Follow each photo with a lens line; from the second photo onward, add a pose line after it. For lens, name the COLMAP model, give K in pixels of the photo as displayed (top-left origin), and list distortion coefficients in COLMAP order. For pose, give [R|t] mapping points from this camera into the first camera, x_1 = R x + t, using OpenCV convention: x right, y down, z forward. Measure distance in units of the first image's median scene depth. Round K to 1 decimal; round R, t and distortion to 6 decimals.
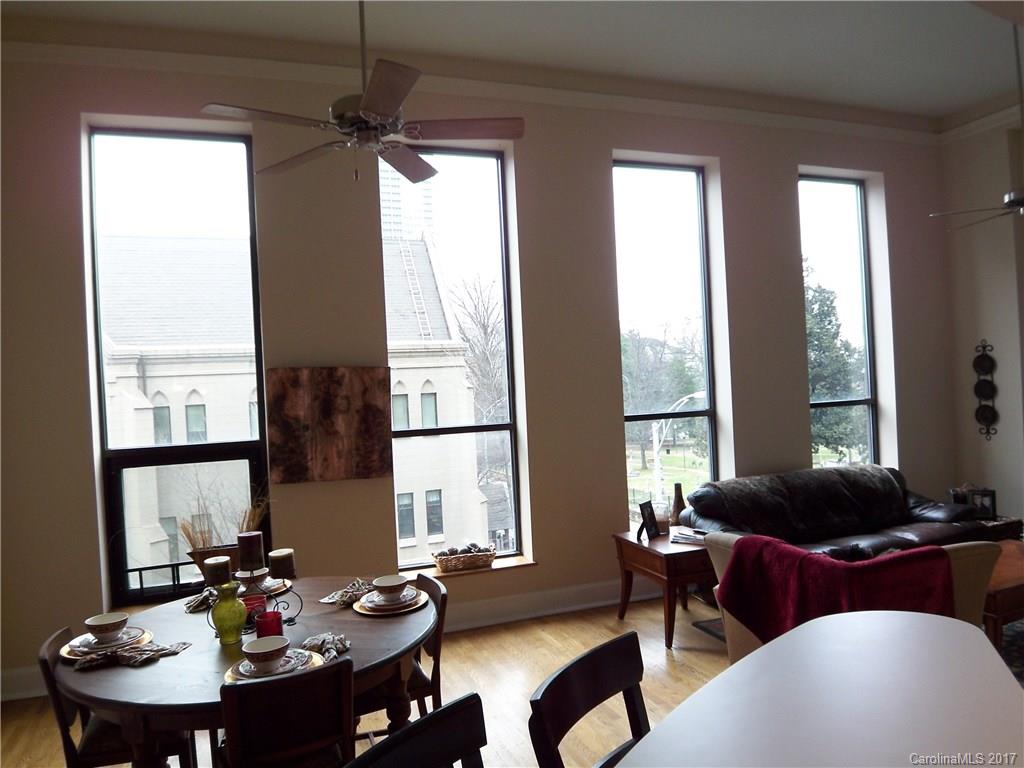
lens RADIAL K [[686.3, 0, 511.7], [0, 686.3, 393.7], [0, 0, 1]] dist [0.001691, -0.061567]
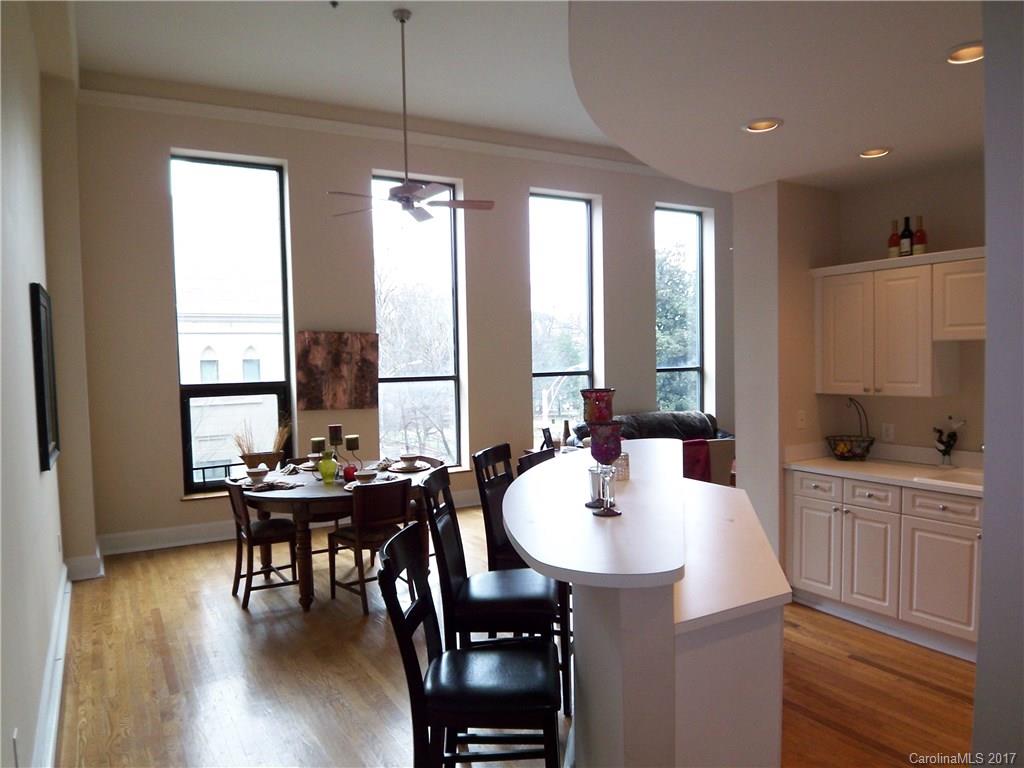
lens RADIAL K [[686.3, 0, 511.7], [0, 686.3, 393.7], [0, 0, 1]] dist [0.001691, -0.061567]
pose [[0.986498, 0.021076, 0.162408, -0.117481], [-0.027954, 0.998801, 0.040179, 0.020274], [-0.161367, -0.044176, 0.985905, -0.441063]]
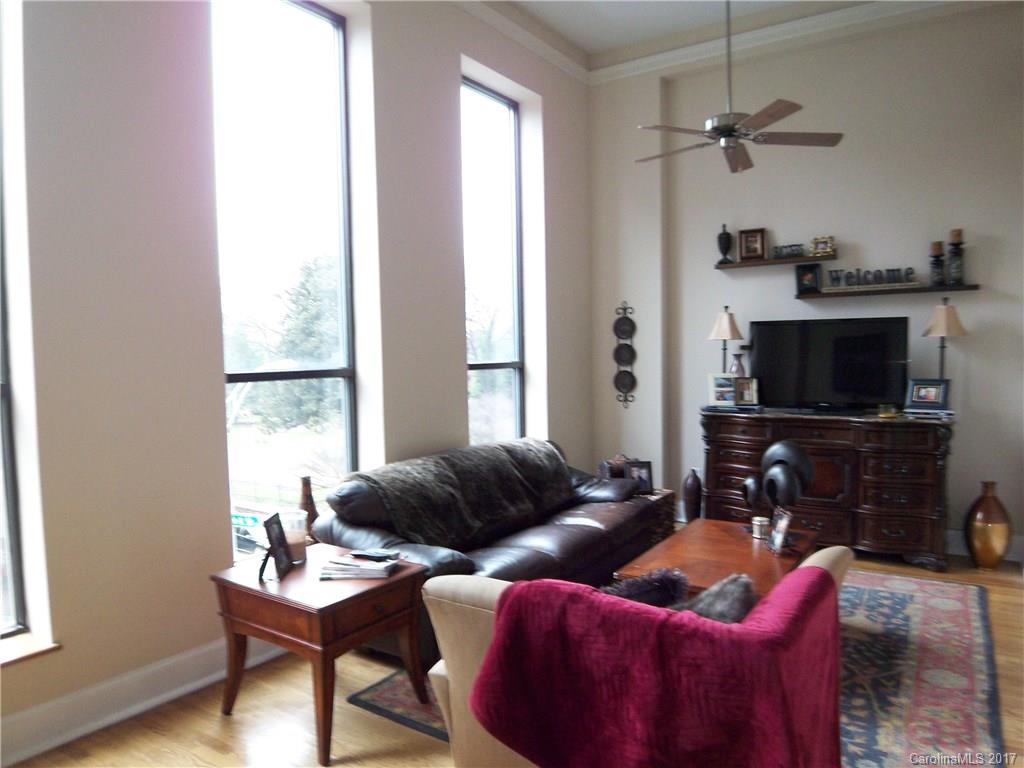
lens RADIAL K [[686.3, 0, 511.7], [0, 686.3, 393.7], [0, 0, 1]] dist [0.001691, -0.061567]
pose [[0.814736, -0.000691, 0.579832, 0.019133], [-0.018681, 0.999449, 0.027441, 0.029952], [-0.579531, -0.033189, 0.814274, 0.365687]]
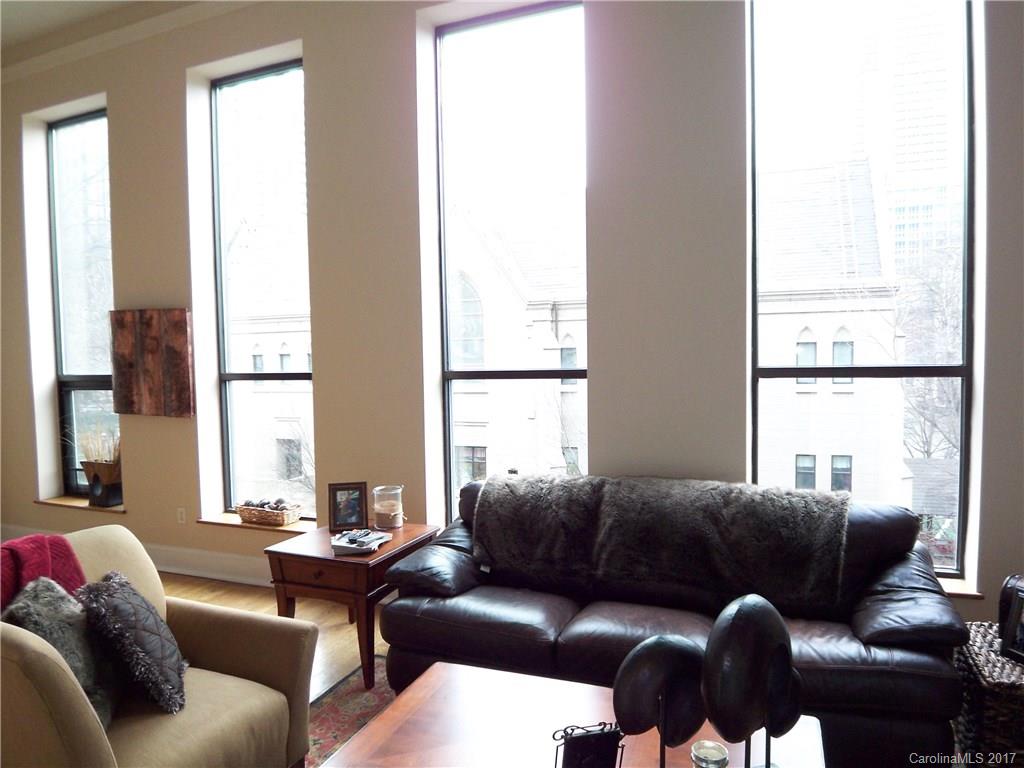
lens RADIAL K [[685.9, 0, 514.4], [0, 685.9, 387.4], [0, 0, 1]] dist [-0.001287, -0.032837]
pose [[0.745642, 0.068469, -0.662820, 0.760456], [-0.021629, 0.996670, 0.078624, -0.012179], [0.665995, -0.044289, 0.744640, 0.507027]]
